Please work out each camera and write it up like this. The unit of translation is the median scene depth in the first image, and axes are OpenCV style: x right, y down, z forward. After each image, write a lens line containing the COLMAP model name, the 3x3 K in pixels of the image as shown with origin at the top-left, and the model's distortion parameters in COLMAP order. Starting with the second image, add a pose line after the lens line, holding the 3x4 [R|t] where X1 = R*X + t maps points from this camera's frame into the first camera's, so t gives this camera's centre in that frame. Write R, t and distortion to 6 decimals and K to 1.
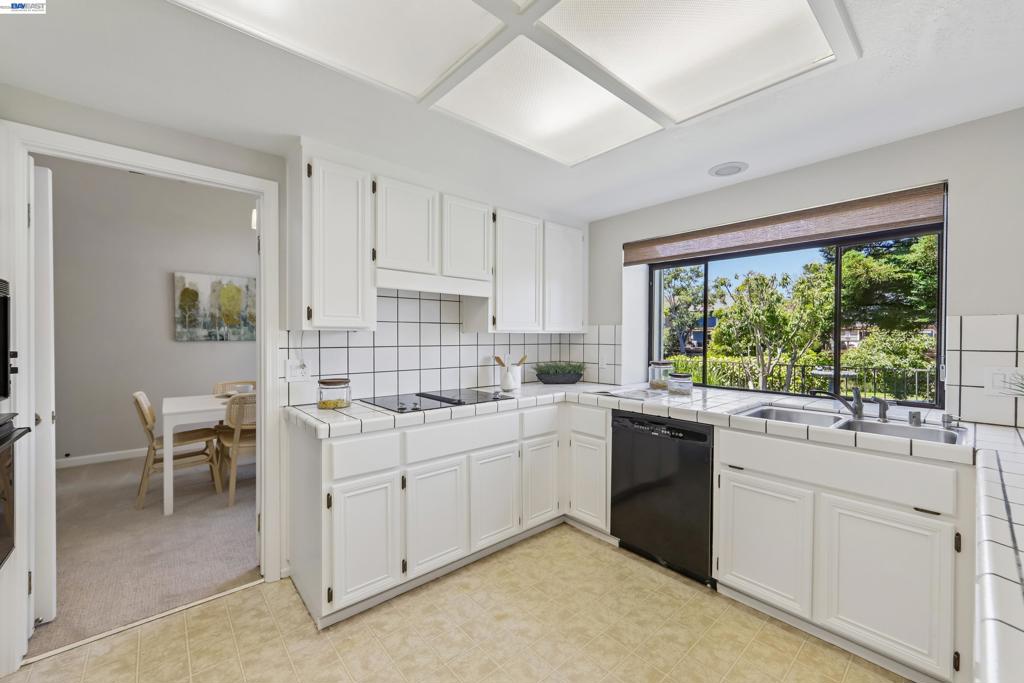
lens RADIAL K [[404.4, 0, 507.8], [0, 404.4, 340.3], [0, 0, 1]] dist [-0.001963, 0.000938]
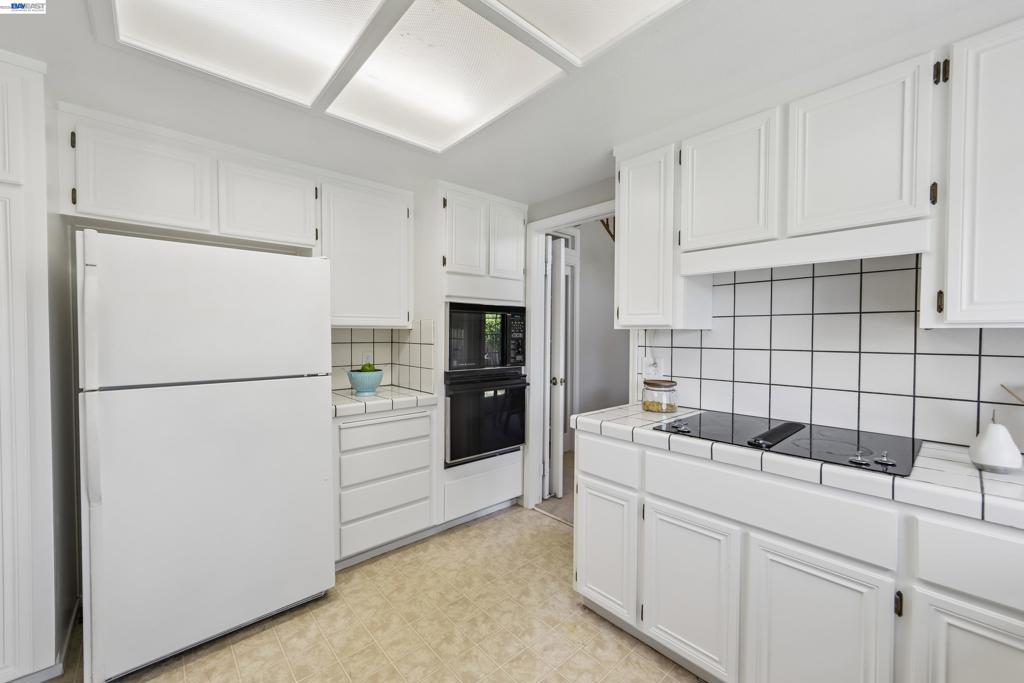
lens RADIAL K [[404.4, 0, 528.0], [0, 404.4, 337.9], [0, 0, 1]] dist [-0.001963, 0.000938]
pose [[0.040609, 0.010541, -0.999119, 0.495789], [-0.009835, 0.999900, 0.010150, -0.009663], [0.999127, 0.009414, 0.040709, 0.647911]]
